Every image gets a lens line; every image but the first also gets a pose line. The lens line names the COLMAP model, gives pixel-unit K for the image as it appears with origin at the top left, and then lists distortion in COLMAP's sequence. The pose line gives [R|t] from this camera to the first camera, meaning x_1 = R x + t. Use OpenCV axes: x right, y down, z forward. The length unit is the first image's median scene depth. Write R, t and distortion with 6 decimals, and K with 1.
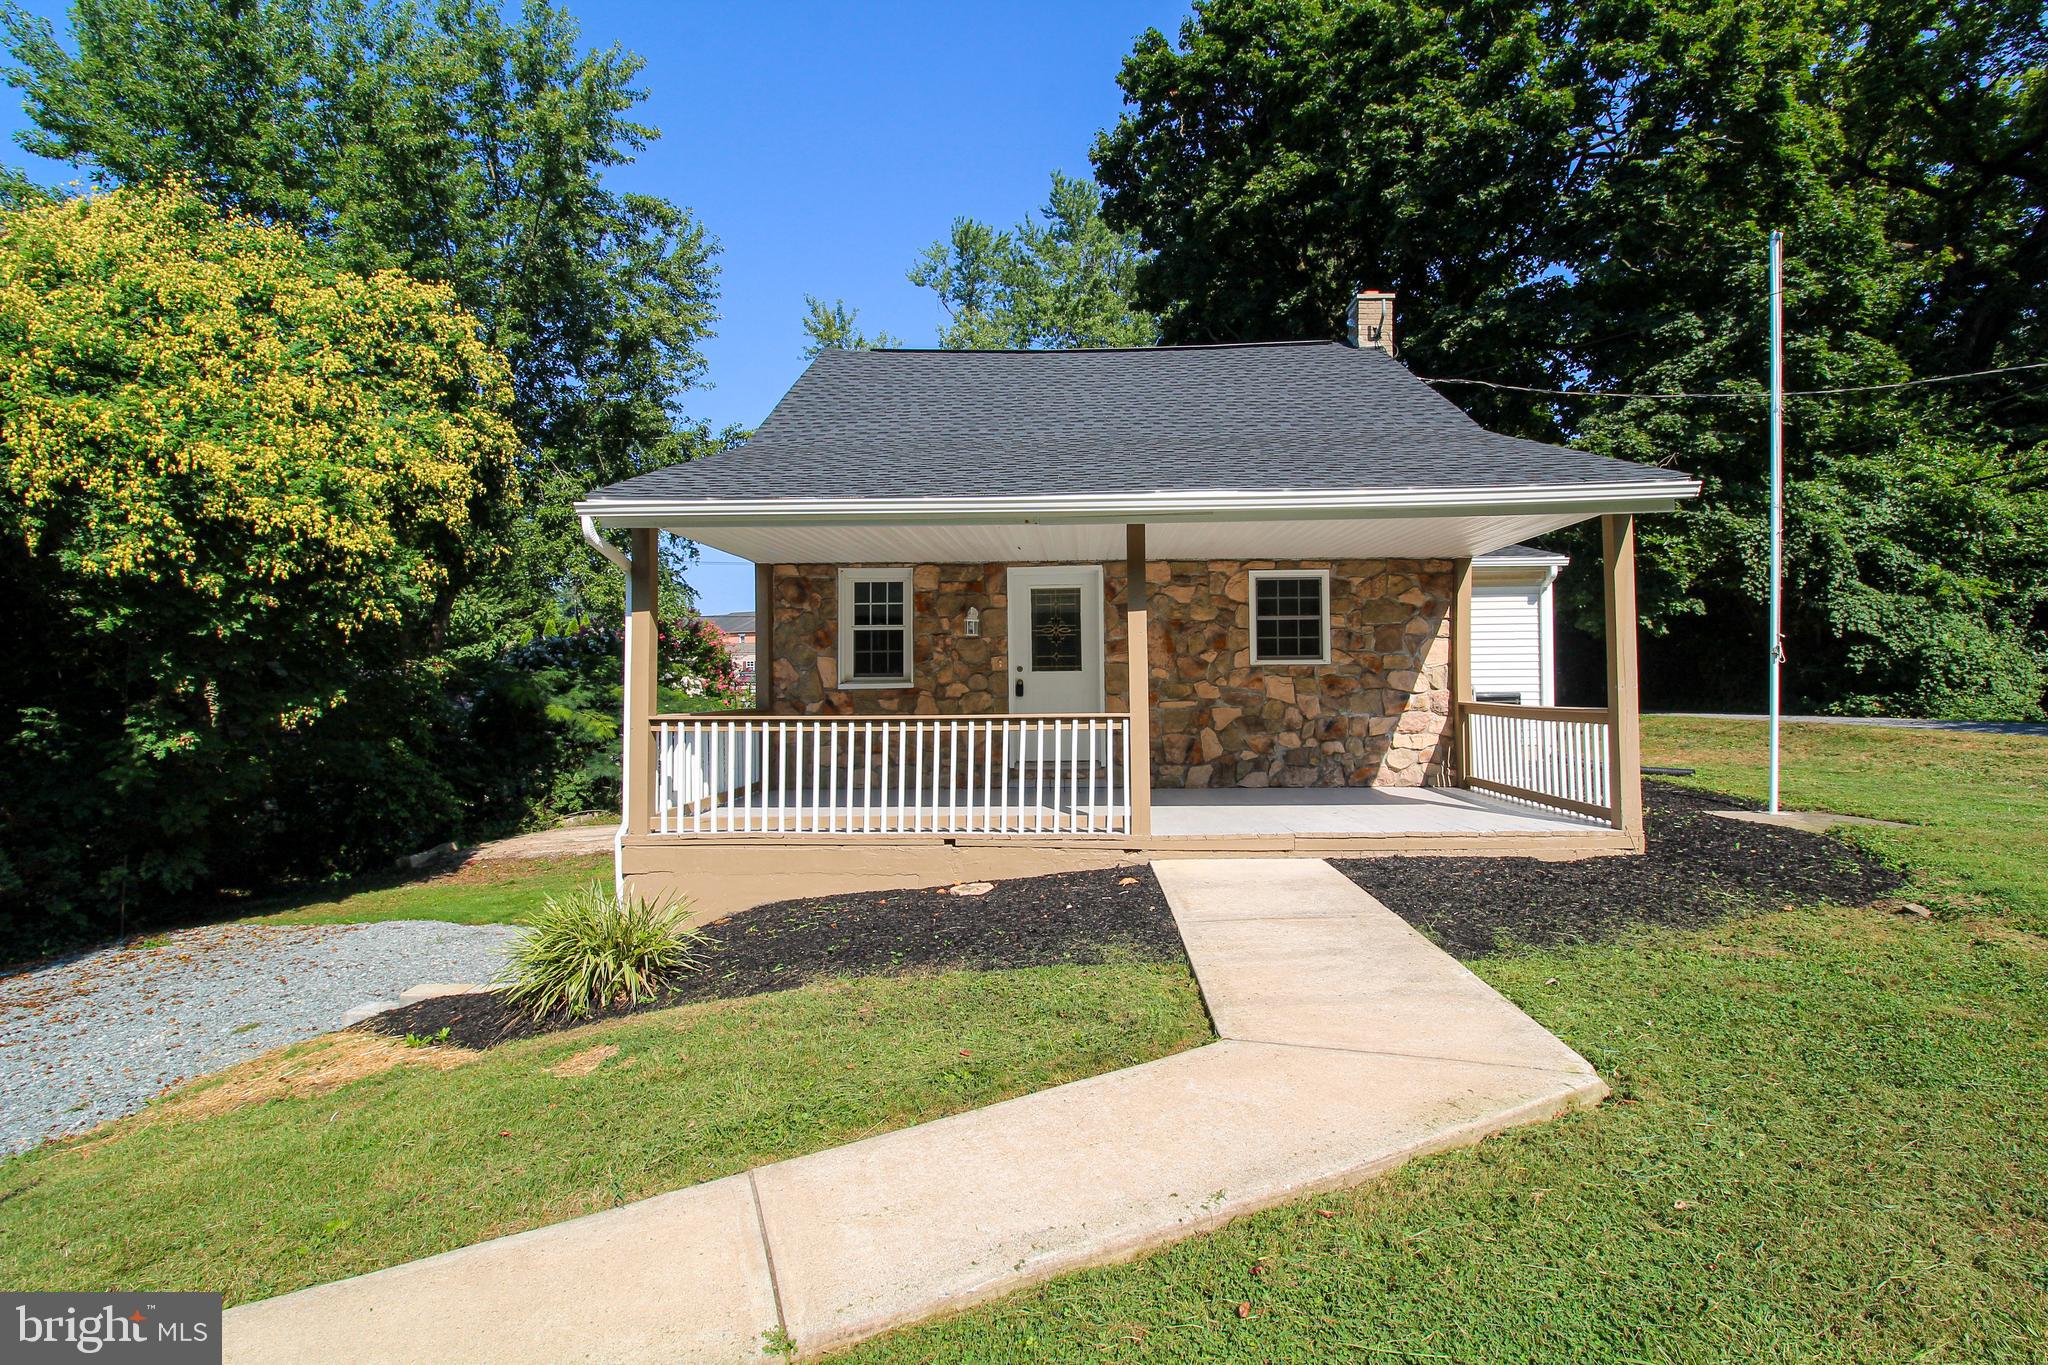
lens RADIAL K [[944.8, 0, 1033.9], [0, 944.8, 671.0], [0, 0, 1]] dist [-0.001193, -0.012223]
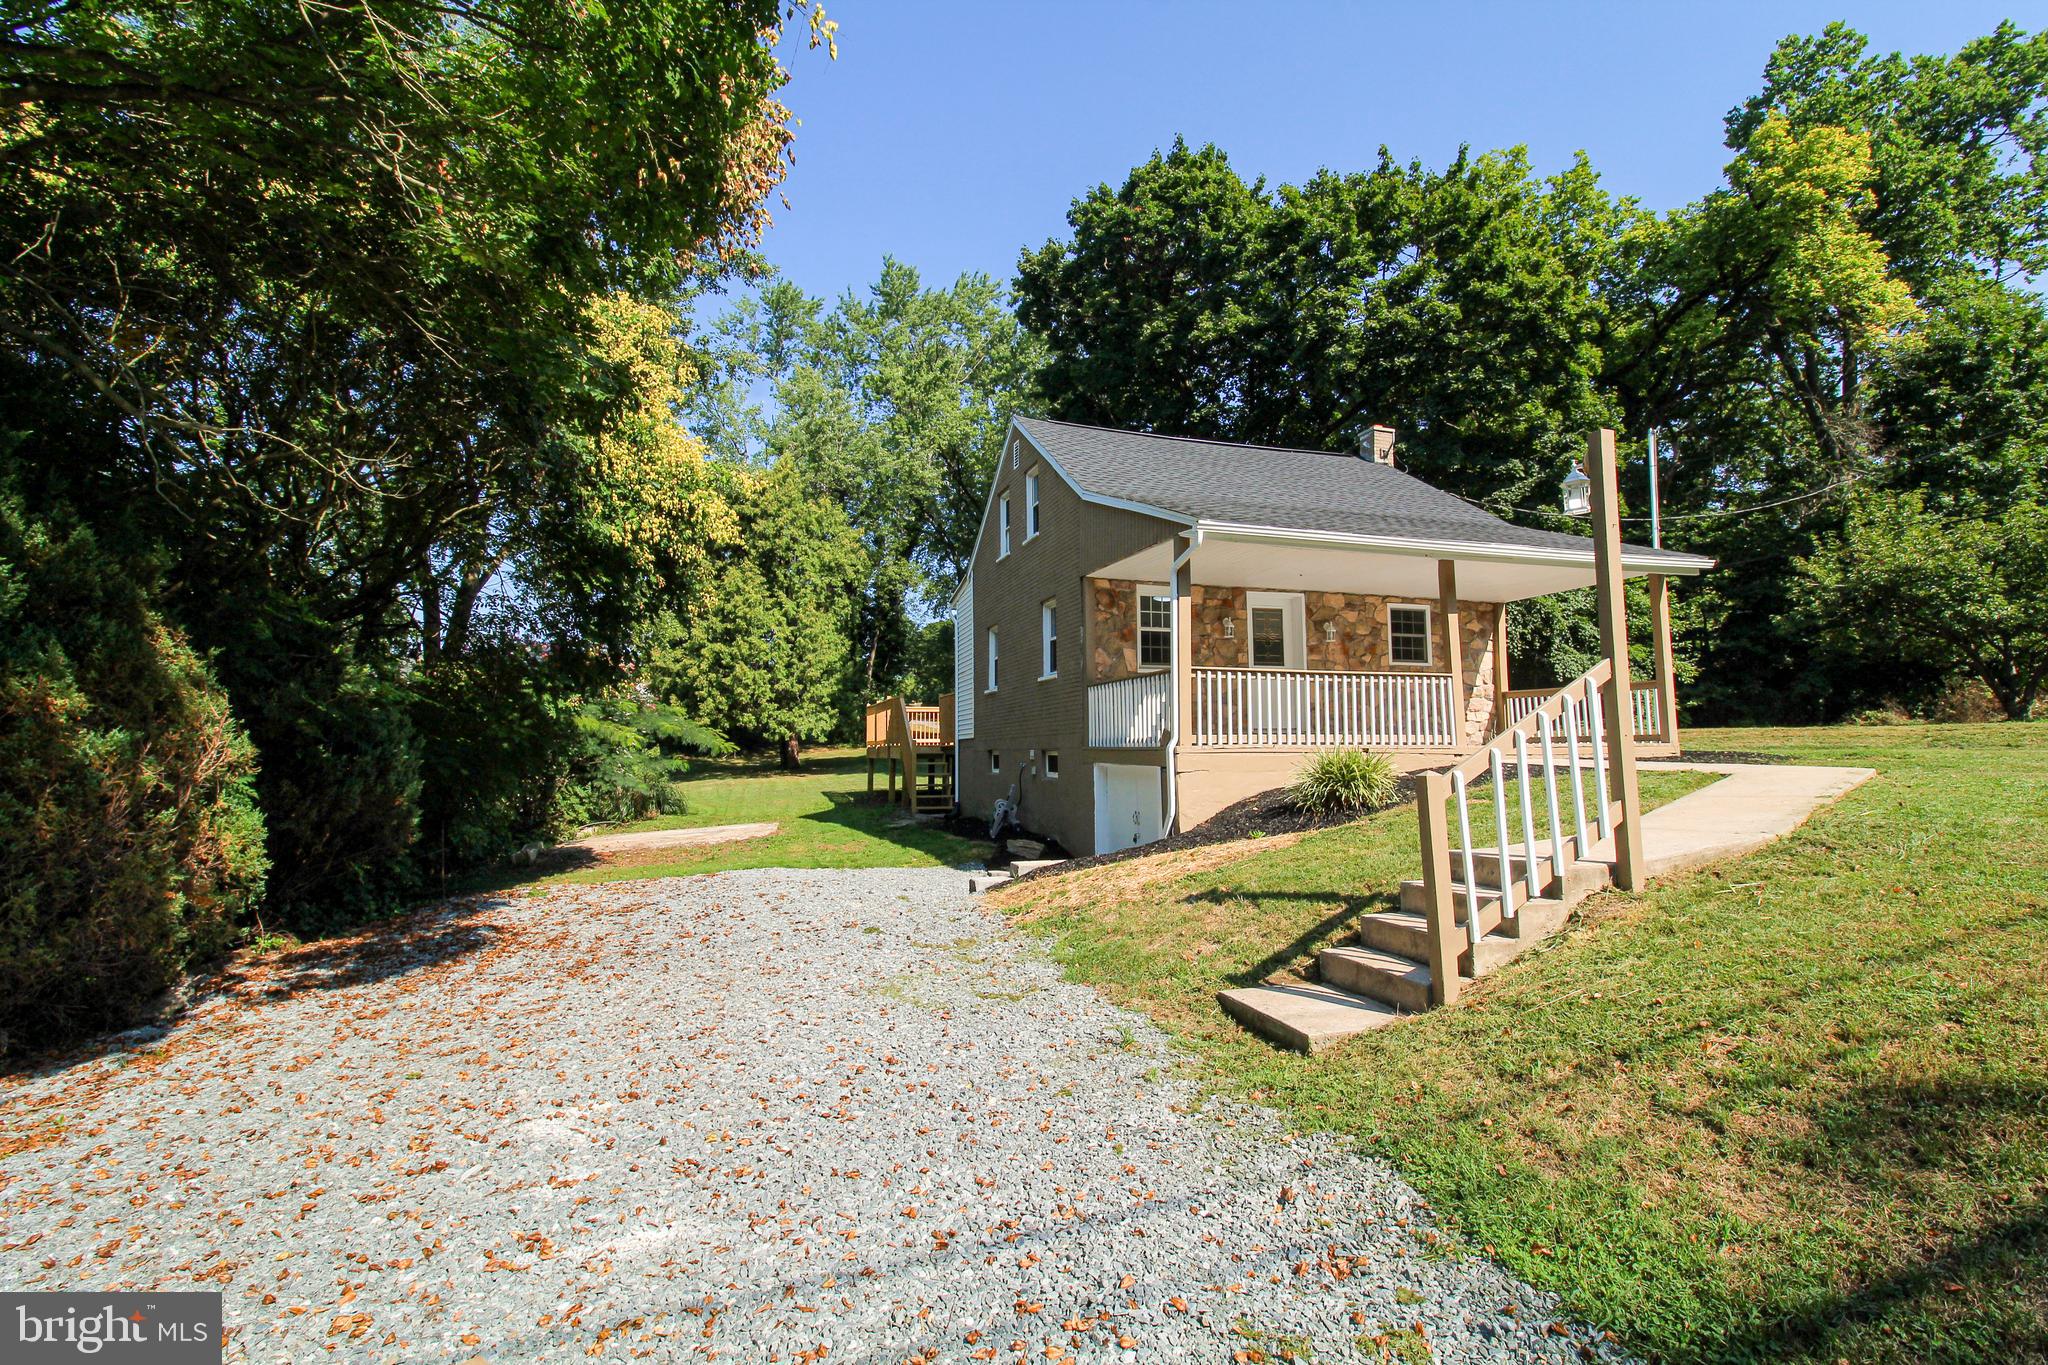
lens RADIAL K [[944.8, 0, 1033.0], [0, 944.8, 672.4], [0, 0, 1]] dist [-0.001193, -0.012223]
pose [[0.938860, 0.032930, 0.342721, -0.810359], [-0.009562, 0.997526, -0.069651, 0.114341], [-0.344166, 0.062116, 0.936852, -0.217157]]
